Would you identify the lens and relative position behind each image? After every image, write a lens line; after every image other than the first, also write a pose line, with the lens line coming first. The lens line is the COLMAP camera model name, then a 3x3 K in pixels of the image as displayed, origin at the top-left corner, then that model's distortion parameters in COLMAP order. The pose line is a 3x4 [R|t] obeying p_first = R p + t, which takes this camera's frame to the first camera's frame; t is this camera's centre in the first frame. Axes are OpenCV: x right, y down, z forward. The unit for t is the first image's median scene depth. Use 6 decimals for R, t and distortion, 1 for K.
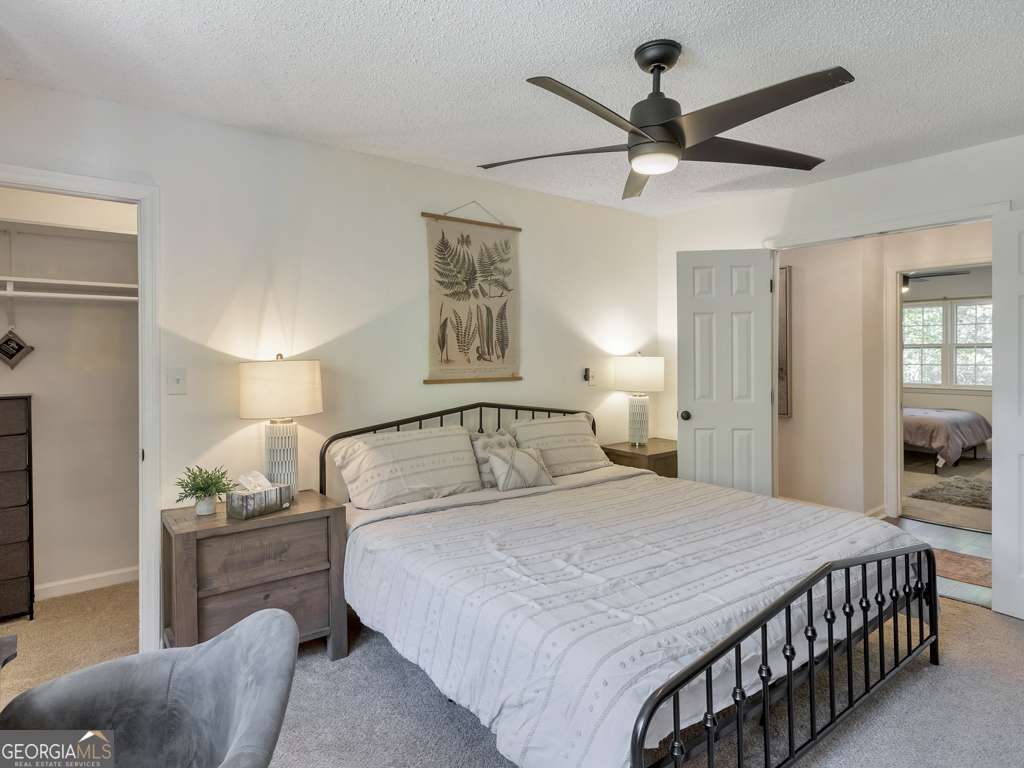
lens RADIAL K [[600.2, 0, 512.6], [0, 600.2, 351.4], [0, 0, 1]] dist [0.001180, 0.000119]
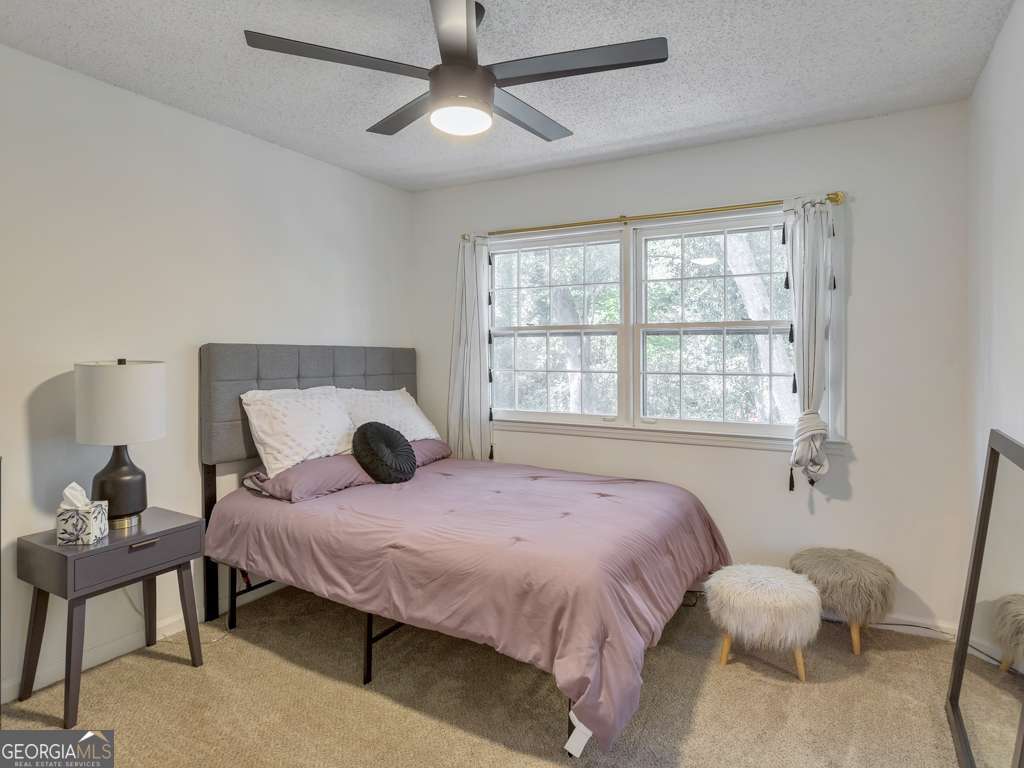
lens RADIAL K [[600.2, 0, 512.6], [0, 600.2, 351.4], [0, 0, 1]] dist [0.001180, 0.000119]
pose [[0.926664, -0.002148, 0.375885, 0.293401], [0.000781, 0.999993, 0.003789, 0.003201], [-0.375891, -0.003217, 0.926658, 0.381509]]
